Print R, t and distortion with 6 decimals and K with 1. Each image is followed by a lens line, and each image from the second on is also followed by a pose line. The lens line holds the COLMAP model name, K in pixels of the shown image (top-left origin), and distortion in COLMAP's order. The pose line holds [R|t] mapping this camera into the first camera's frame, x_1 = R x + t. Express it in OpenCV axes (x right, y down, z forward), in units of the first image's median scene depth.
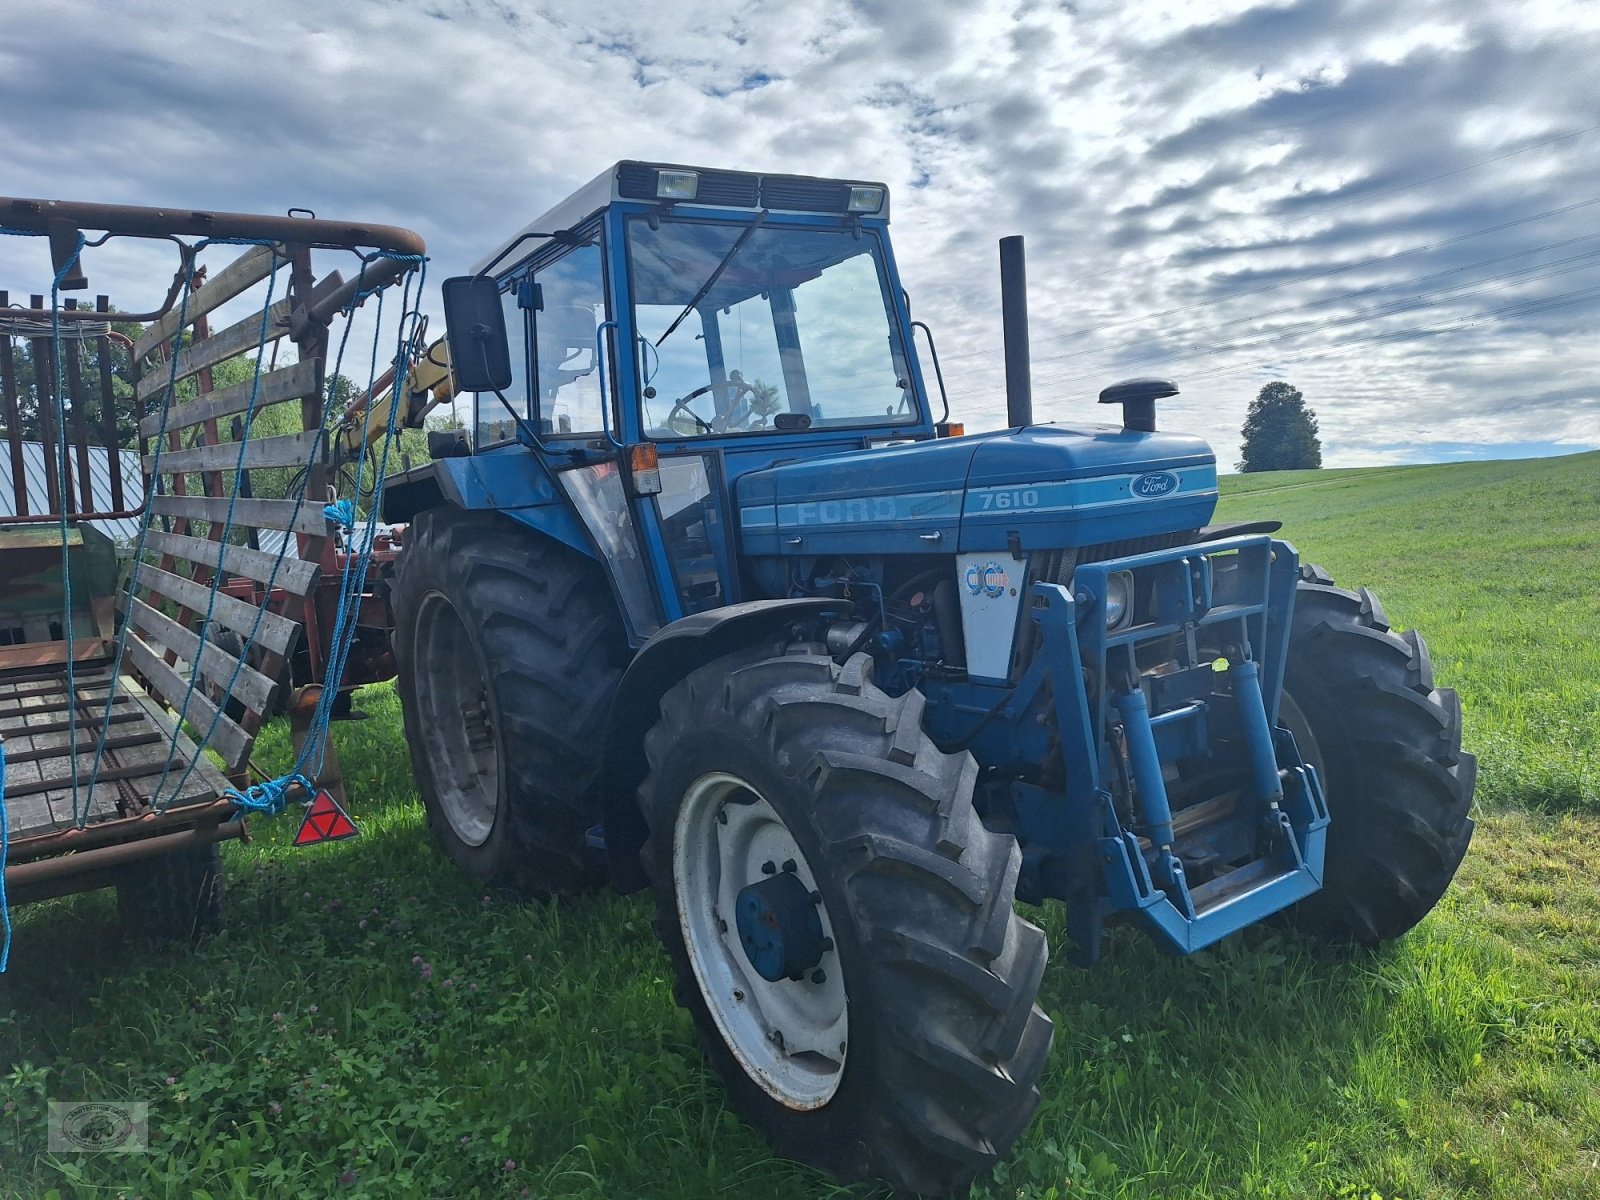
lens RADIAL K [[1109.8, 0, 814.3], [0, 1109.8, 602.1], [0, 0, 1]] dist [0.074584, -0.081882]
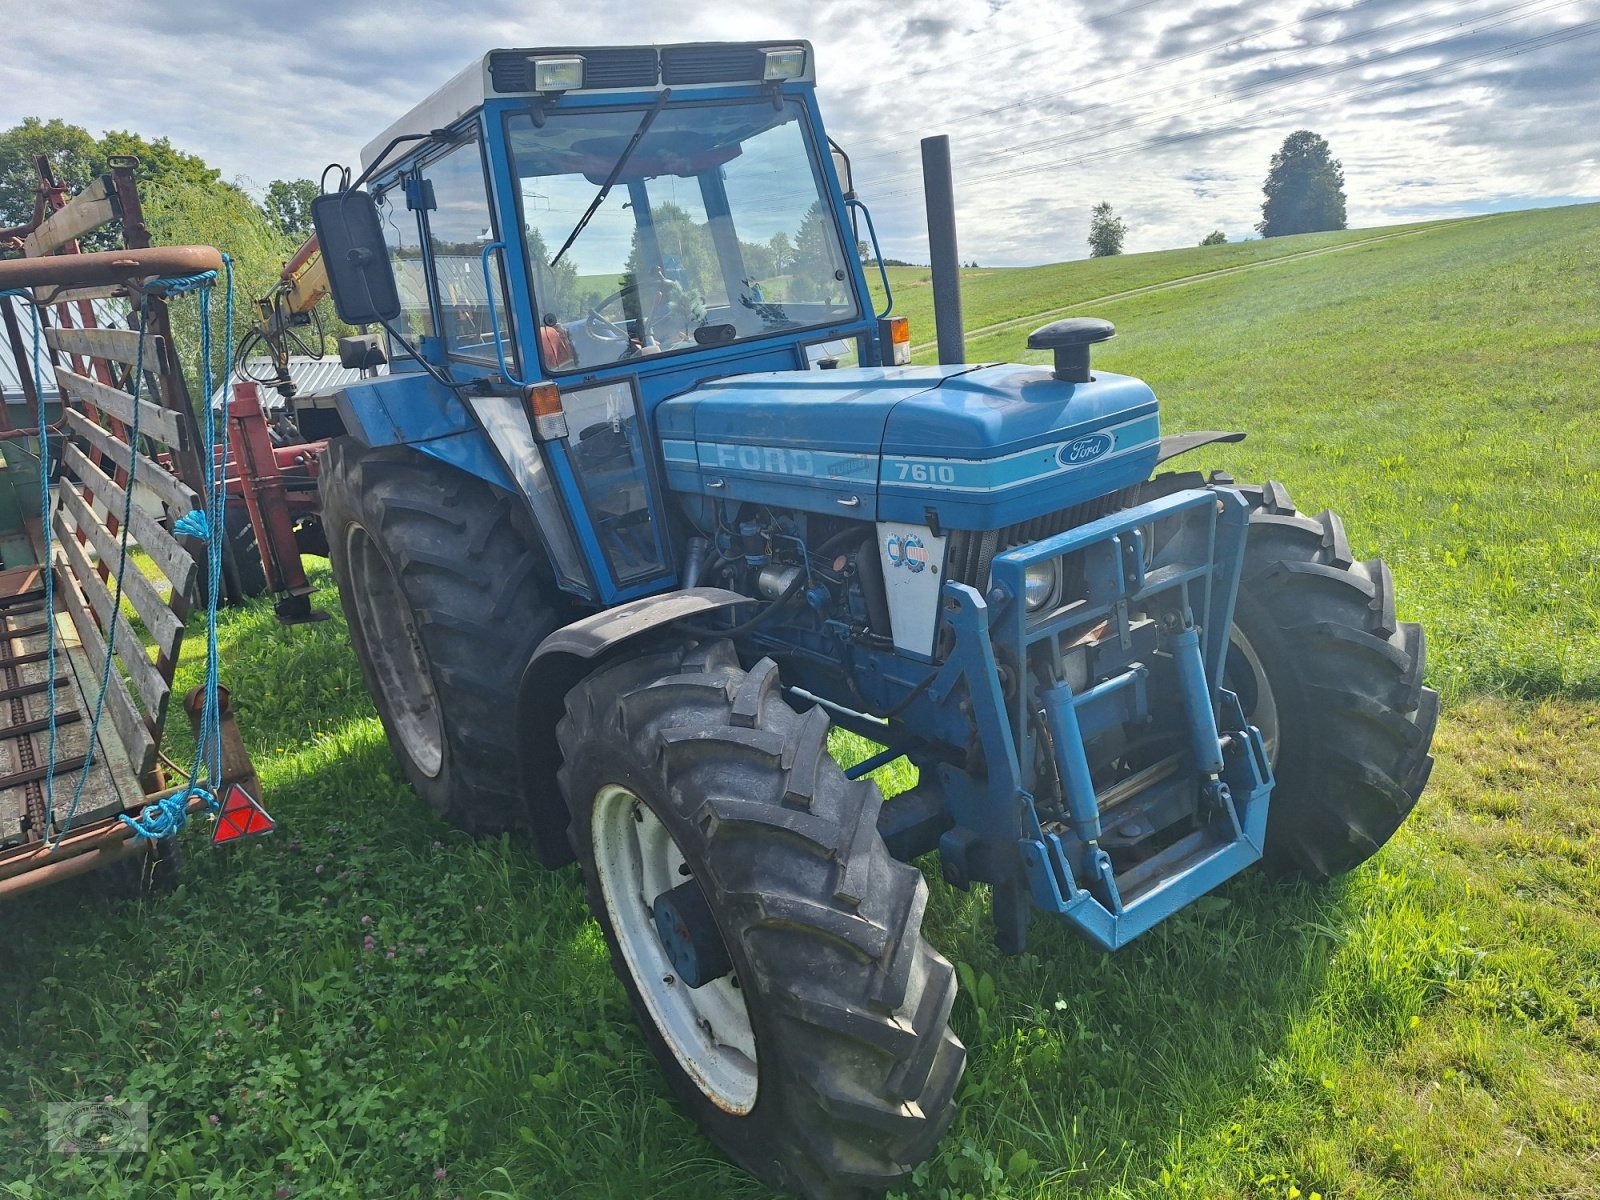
lens RADIAL K [[1109.8, 0, 801.1], [0, 1109.8, 597.5], [0, 0, 1]] dist [0.074584, -0.081882]
pose [[0.998698, -0.044327, -0.025254, 0.086884], [0.048198, 0.982066, 0.182273, -0.152665], [0.016722, -0.183253, 0.982924, 0.083078]]
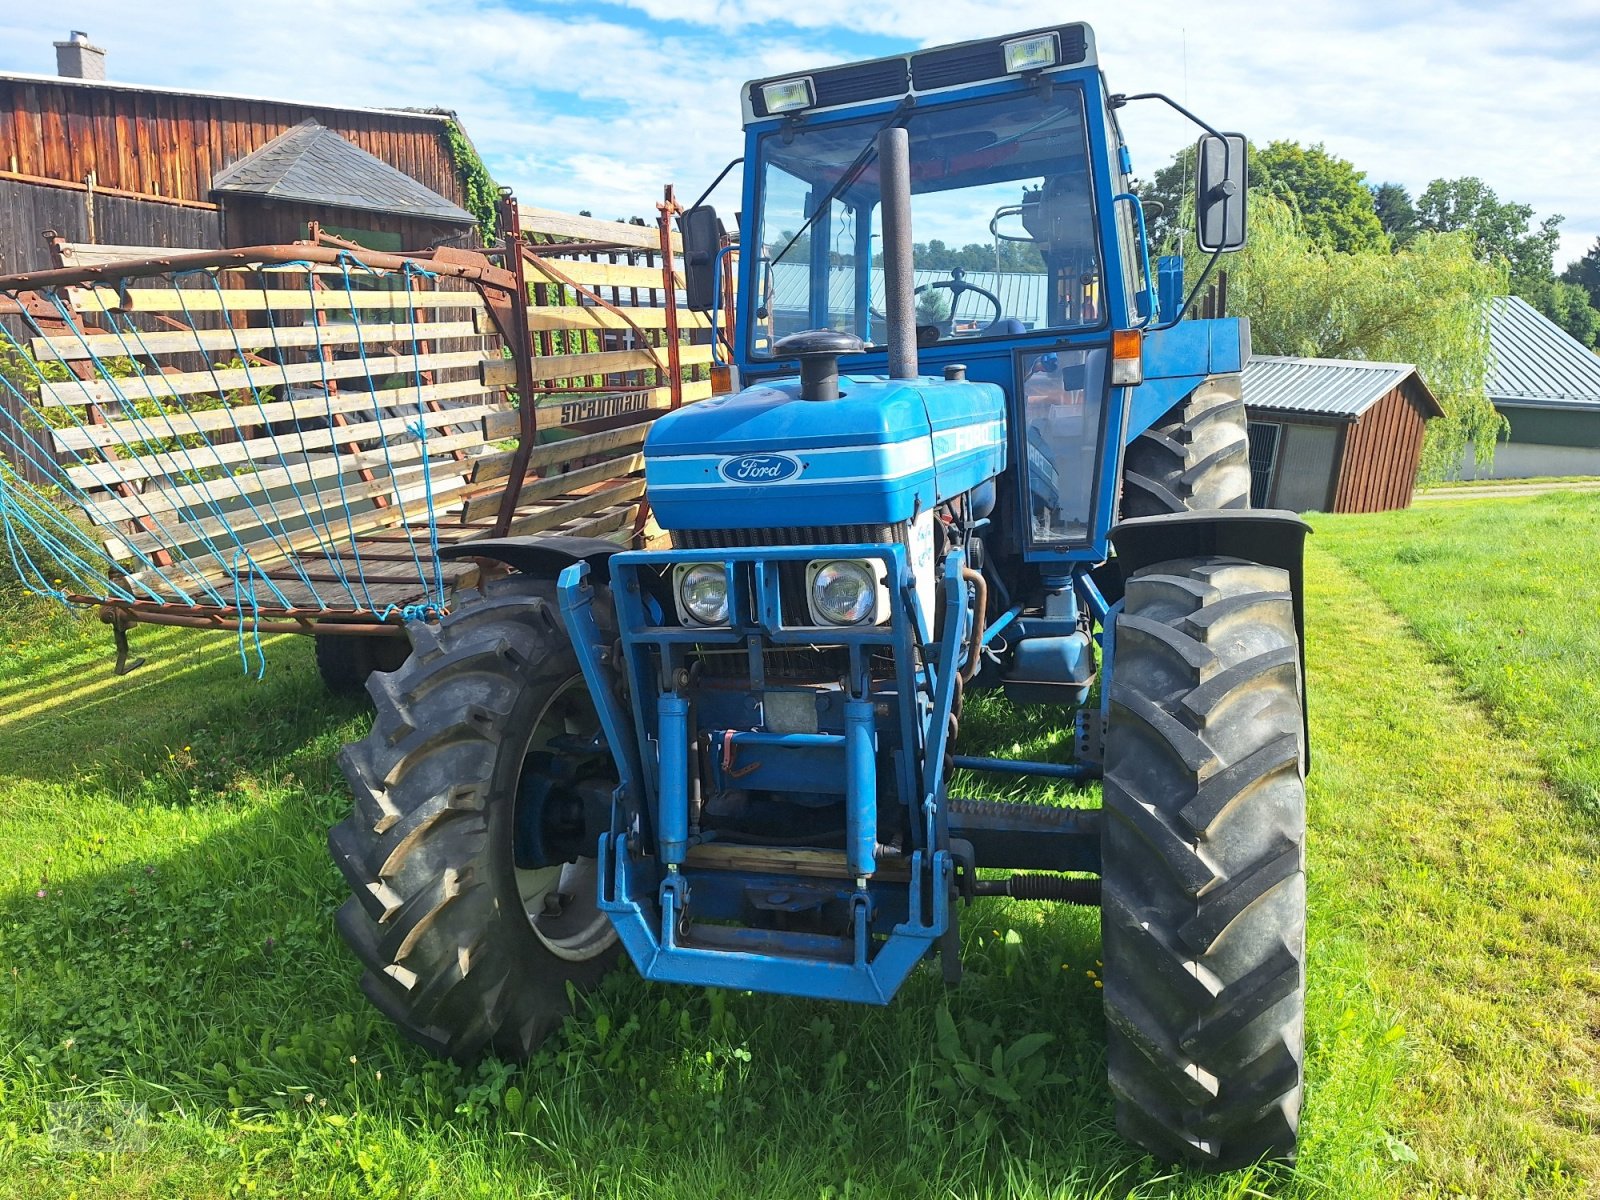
lens RADIAL K [[1153.8, 0, 789.7], [0, 1153.8, 604.6], [0, 0, 1]] dist [0.060662, -0.008426]
pose [[0.593470, 0.192703, -0.781447, 0.955945], [-0.074407, 0.979893, 0.185131, -0.157202], [0.801409, -0.051724, 0.595875, 0.462134]]
